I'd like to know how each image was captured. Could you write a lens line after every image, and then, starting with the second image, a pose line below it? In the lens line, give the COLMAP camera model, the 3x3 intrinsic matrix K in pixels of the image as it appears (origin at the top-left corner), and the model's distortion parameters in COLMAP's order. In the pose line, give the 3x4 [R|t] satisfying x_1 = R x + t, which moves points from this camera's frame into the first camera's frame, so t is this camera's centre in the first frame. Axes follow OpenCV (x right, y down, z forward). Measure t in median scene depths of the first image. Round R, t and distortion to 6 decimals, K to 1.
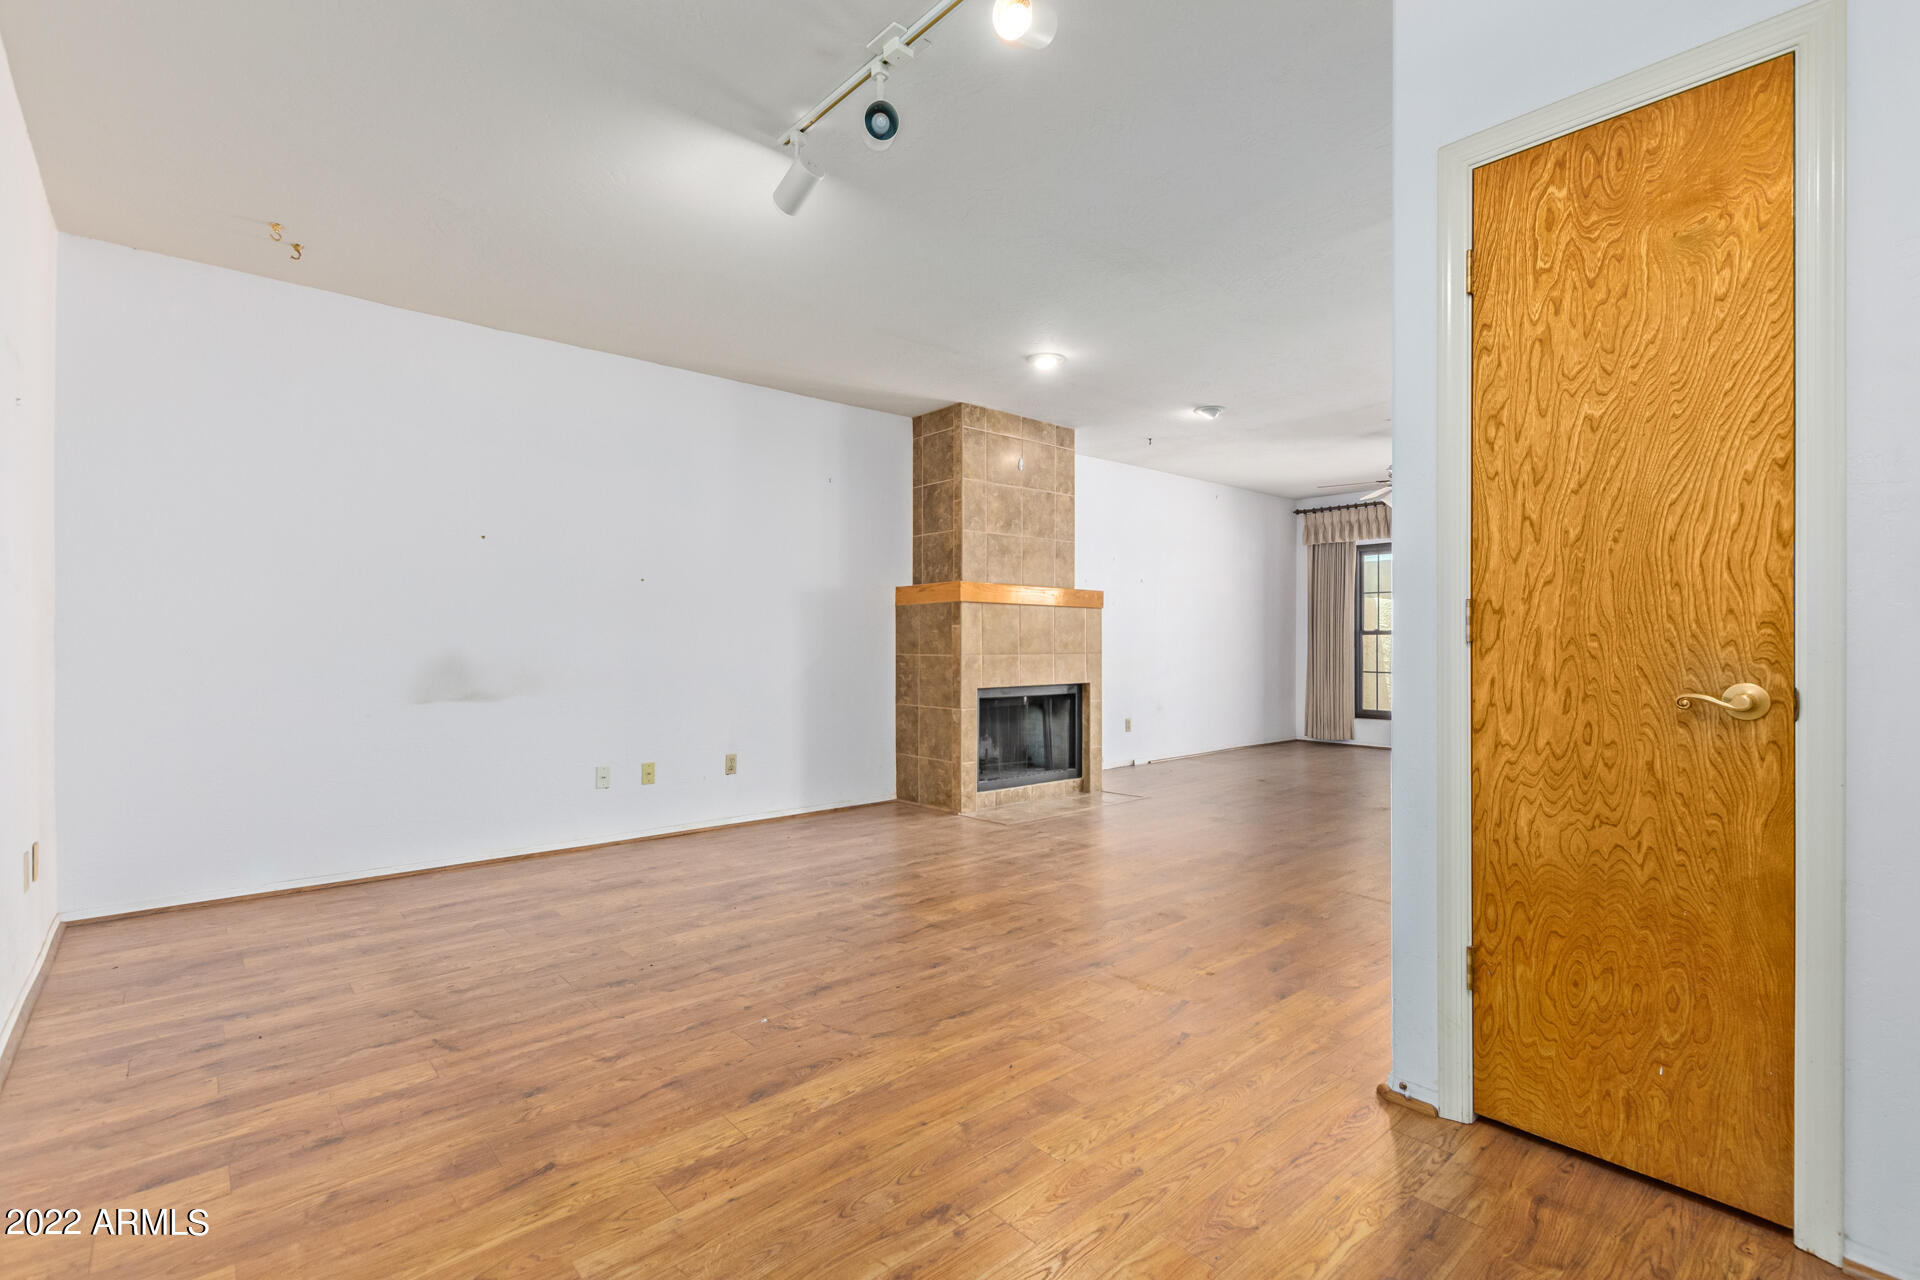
lens RADIAL K [[871.5, 0, 967.3], [0, 871.5, 642.5], [0, 0, 1]] dist [-0.000350, -0.000981]
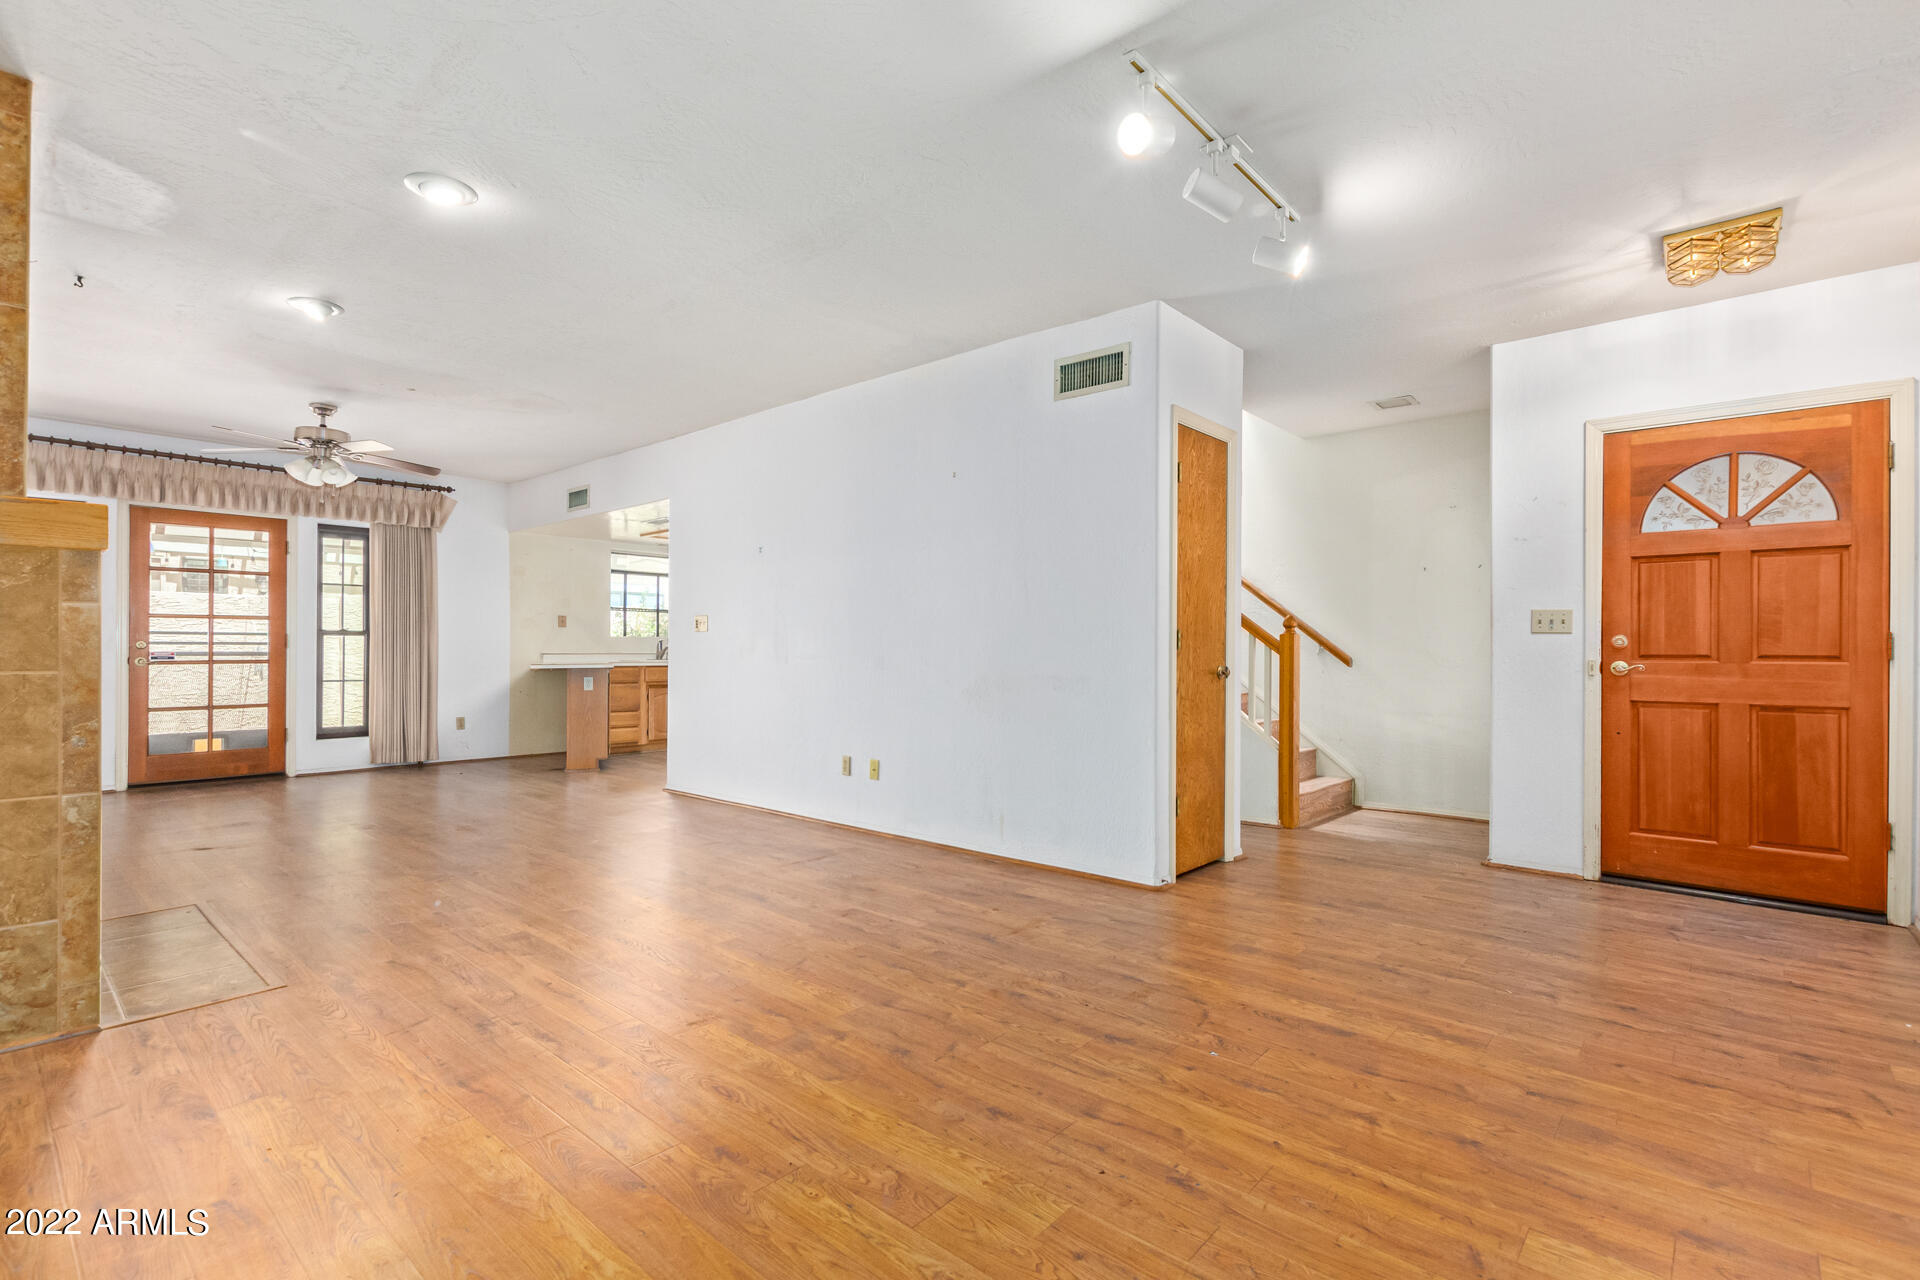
lens RADIAL K [[871.5, 0, 964.5], [0, 871.5, 651.5], [0, 0, 1]] dist [-0.000350, -0.000981]
pose [[-0.110167, -0.004563, 0.993903, -1.141240], [-0.006913, 0.999969, 0.003825, -0.002634], [-0.993889, -0.006450, -0.110196, 1.379499]]
